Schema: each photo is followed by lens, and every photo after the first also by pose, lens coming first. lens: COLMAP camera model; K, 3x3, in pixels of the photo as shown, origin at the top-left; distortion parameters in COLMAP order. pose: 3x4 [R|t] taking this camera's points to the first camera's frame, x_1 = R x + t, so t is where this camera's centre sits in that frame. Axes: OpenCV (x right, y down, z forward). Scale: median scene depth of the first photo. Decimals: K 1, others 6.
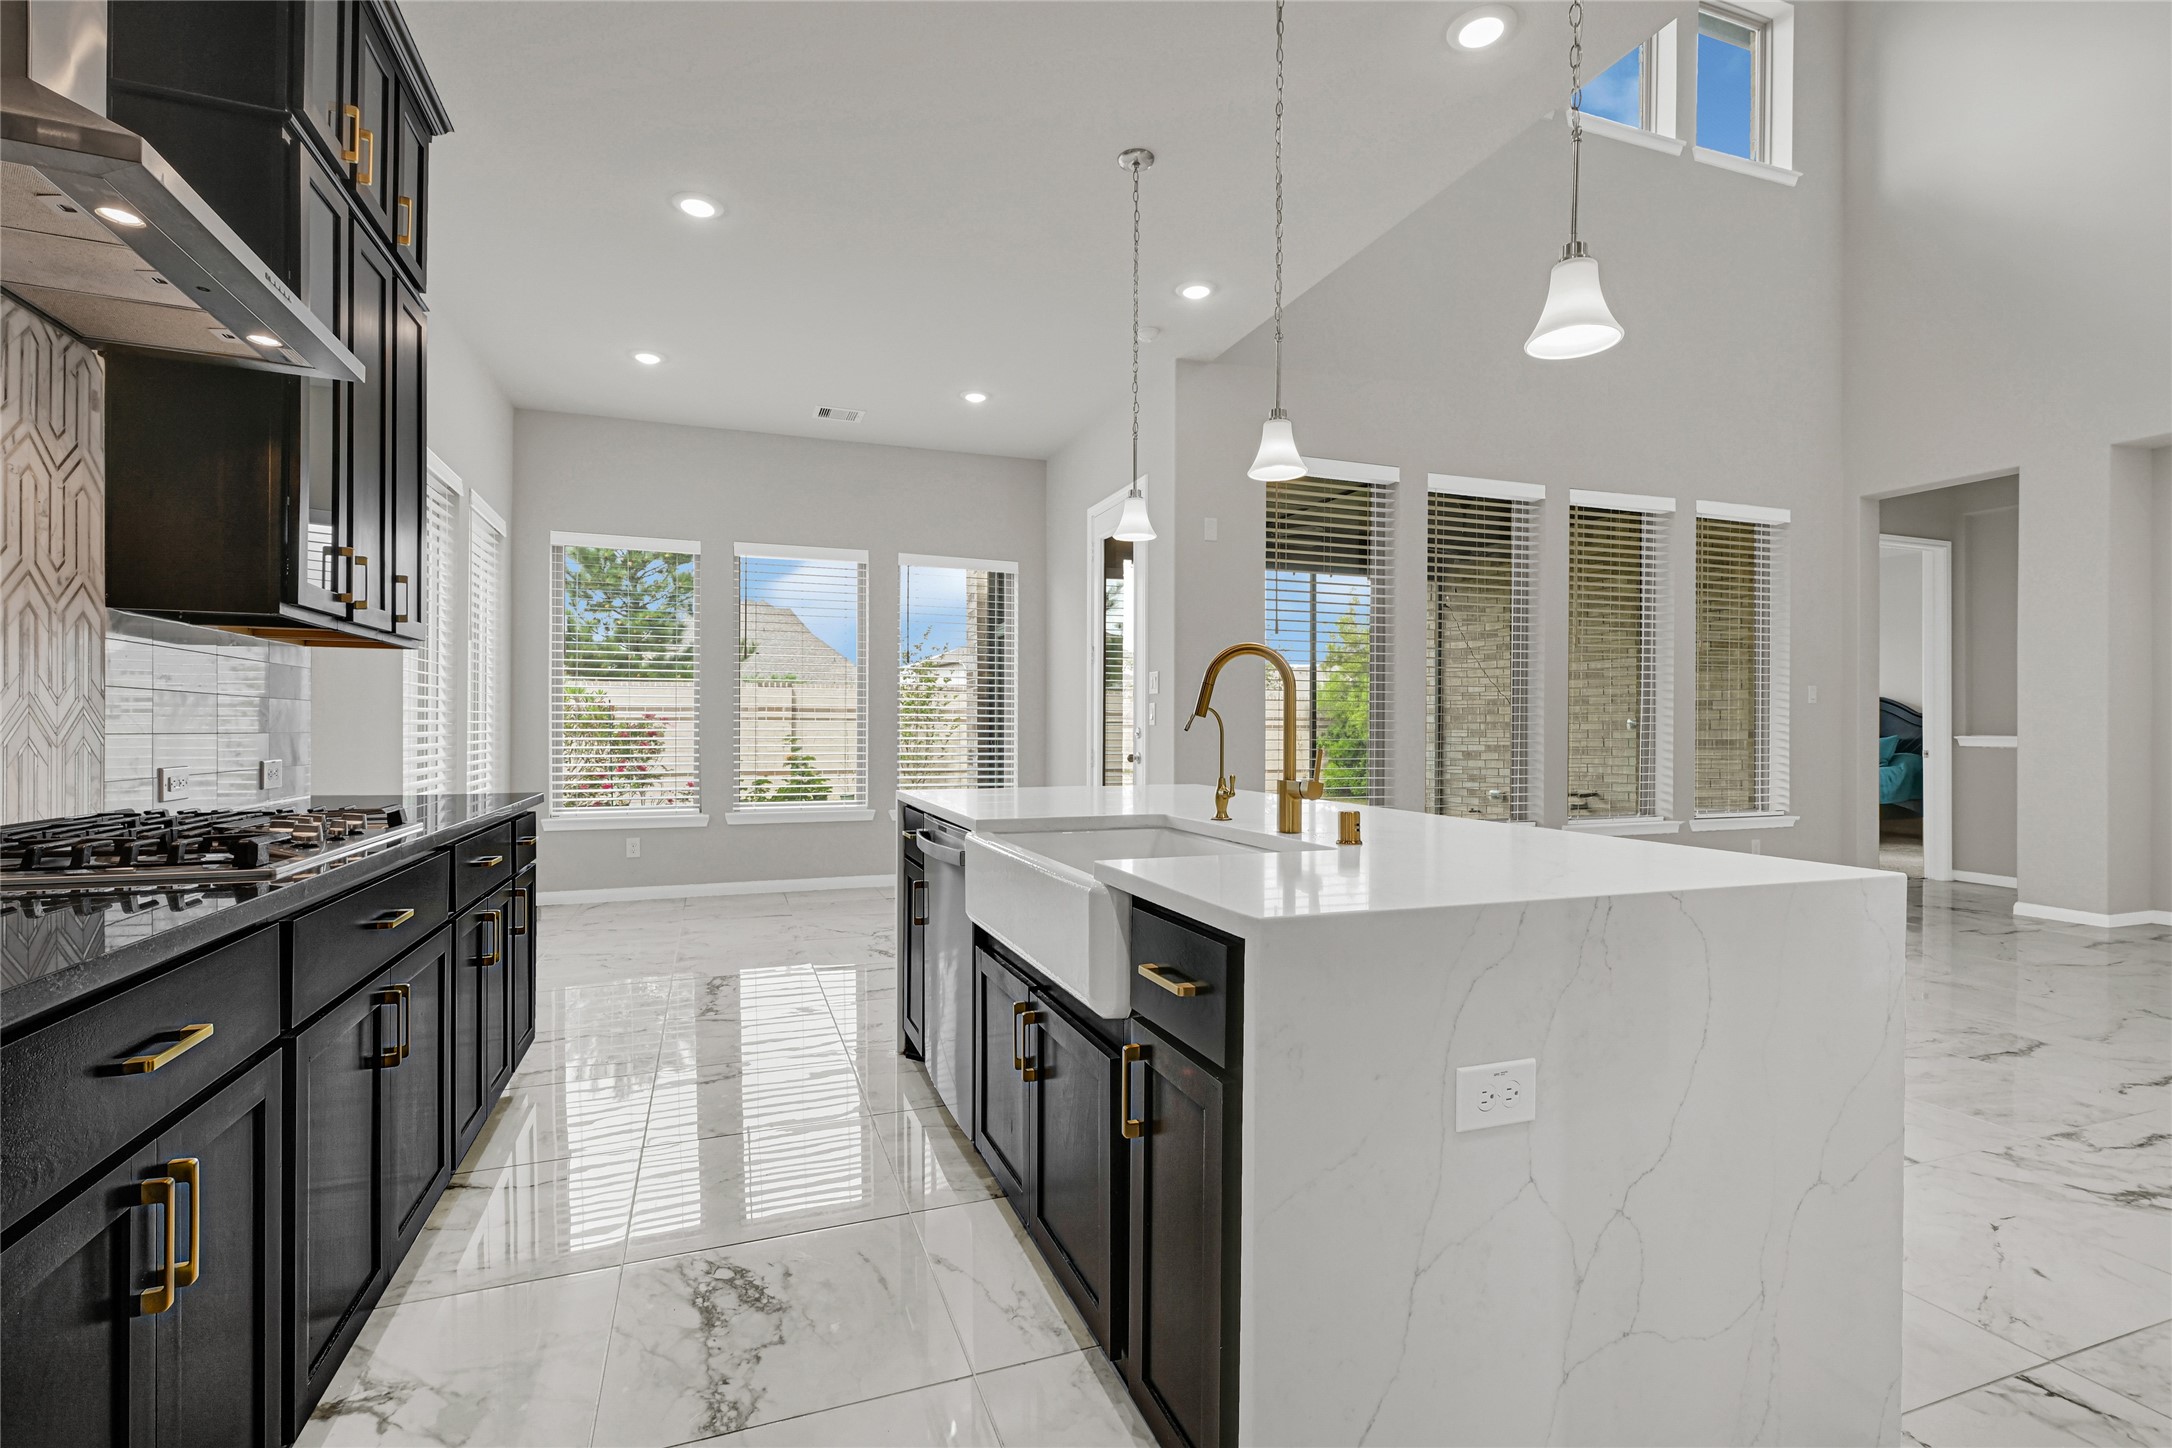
lens RADIAL K [[985.0, 0, 1079.8], [0, 985.0, 729.2], [0, 0, 1]] dist [-0.000483, -0.000008]
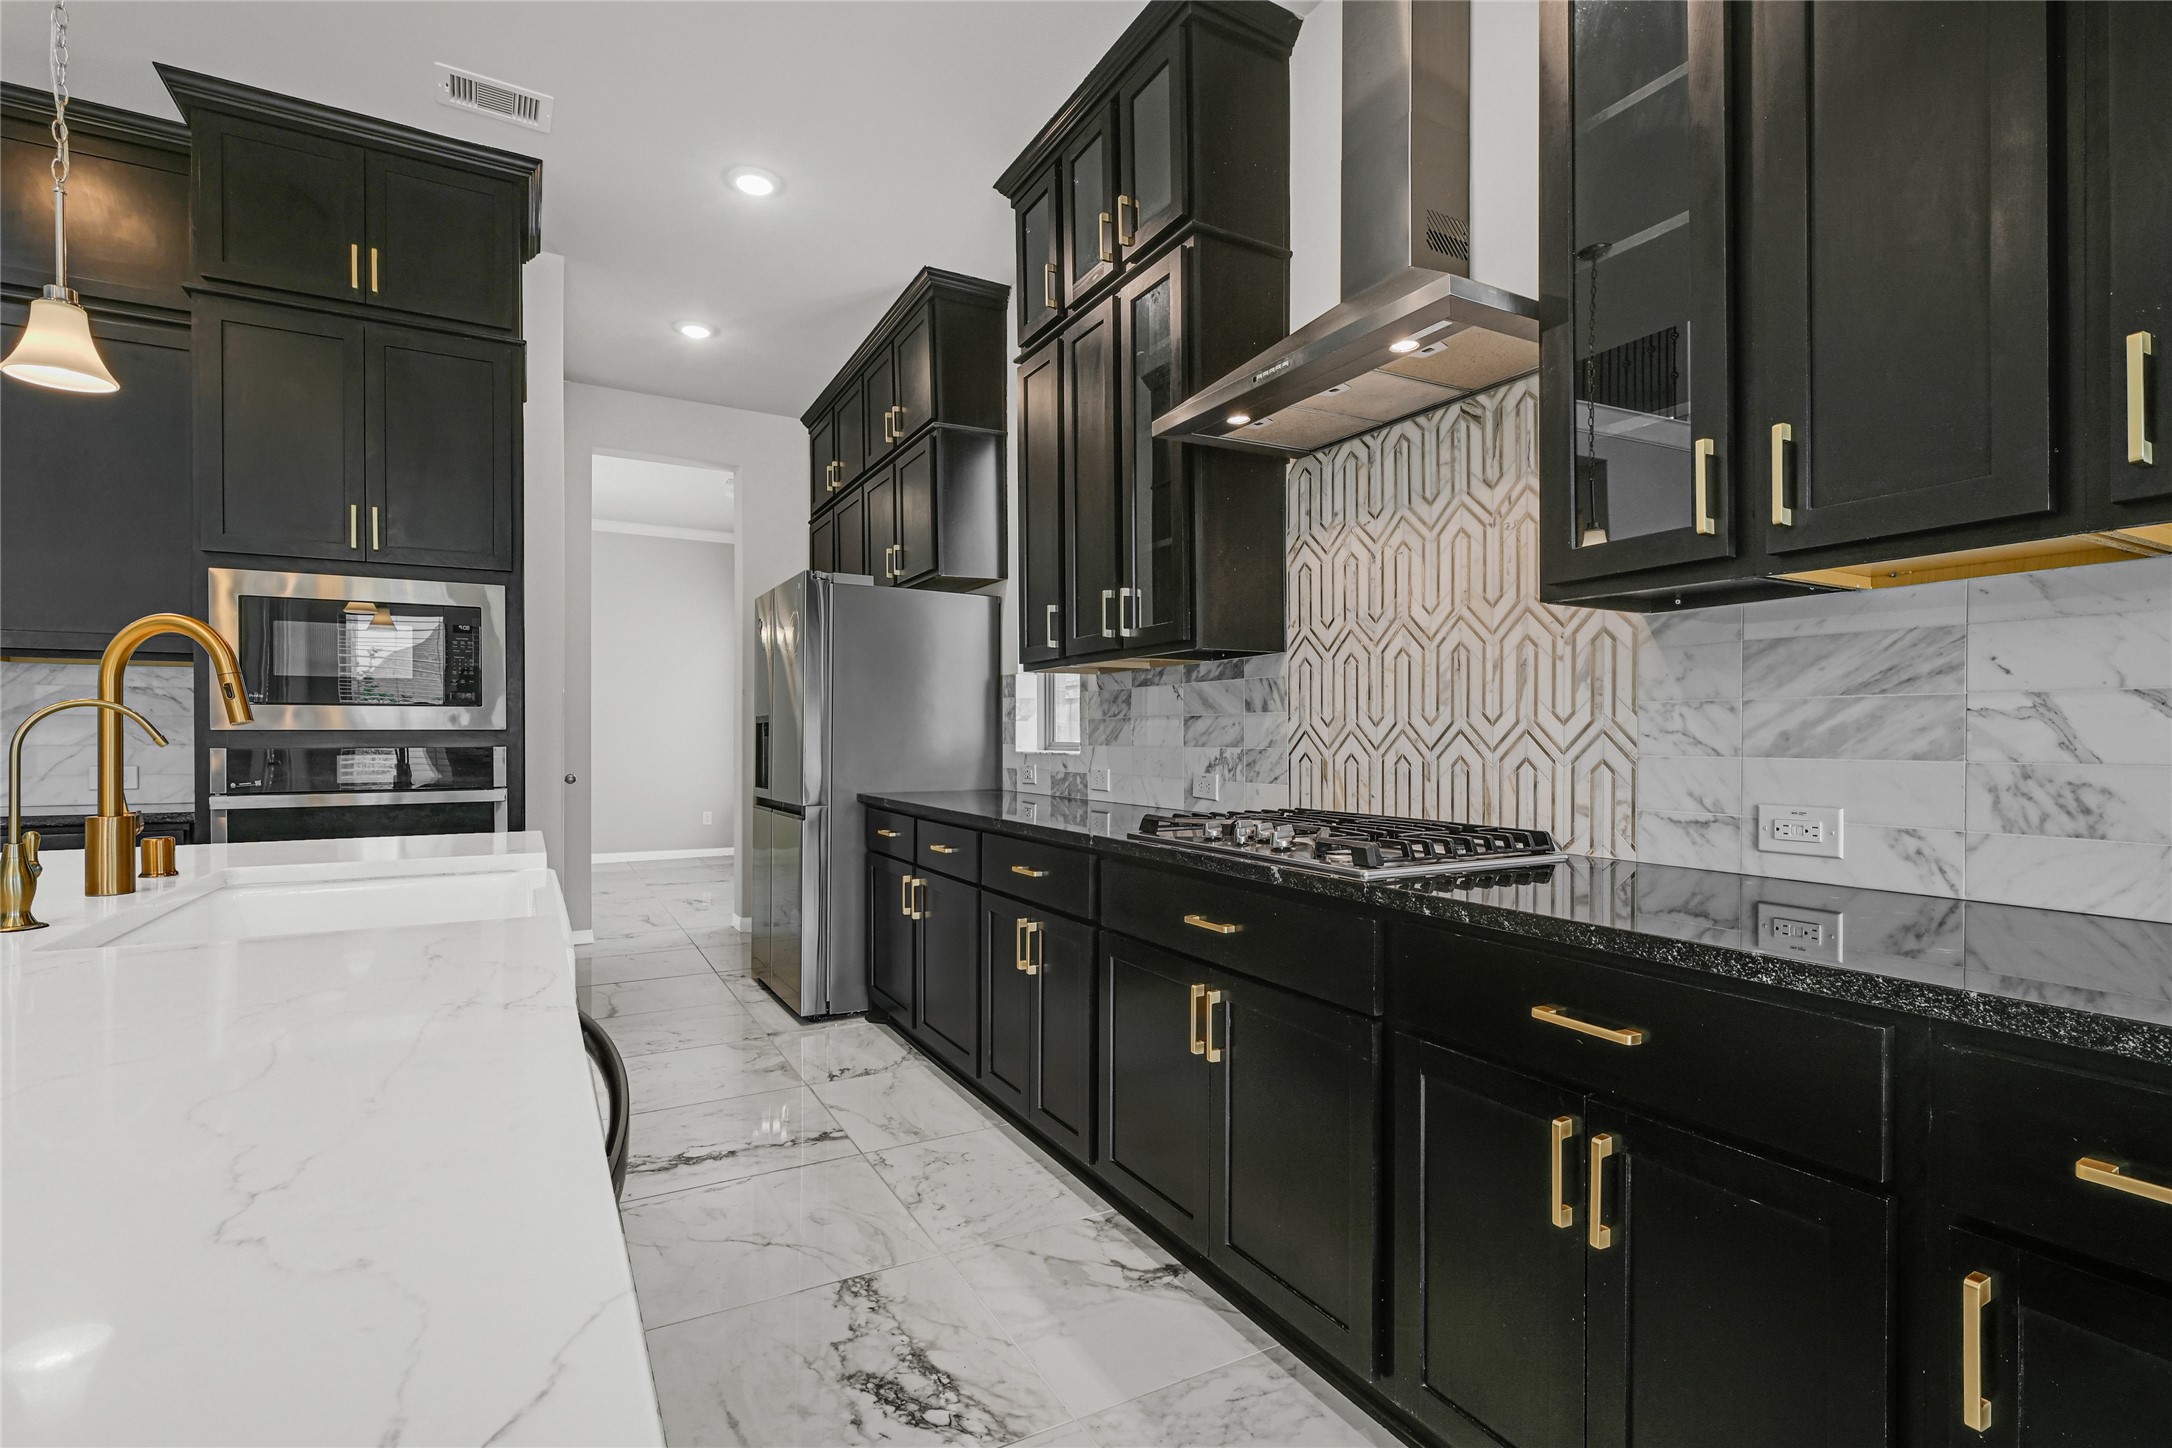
lens RADIAL K [[995.6, 0, 1089.0], [0, 995.6, 741.7], [0, 0, 1]] dist [0.000308, -0.000543]
pose [[-0.987358, -0.005293, -0.158421, -0.368949], [-0.005110, 0.999986, -0.001564, -0.004005], [0.158427, -0.000735, -0.987370, 1.920382]]
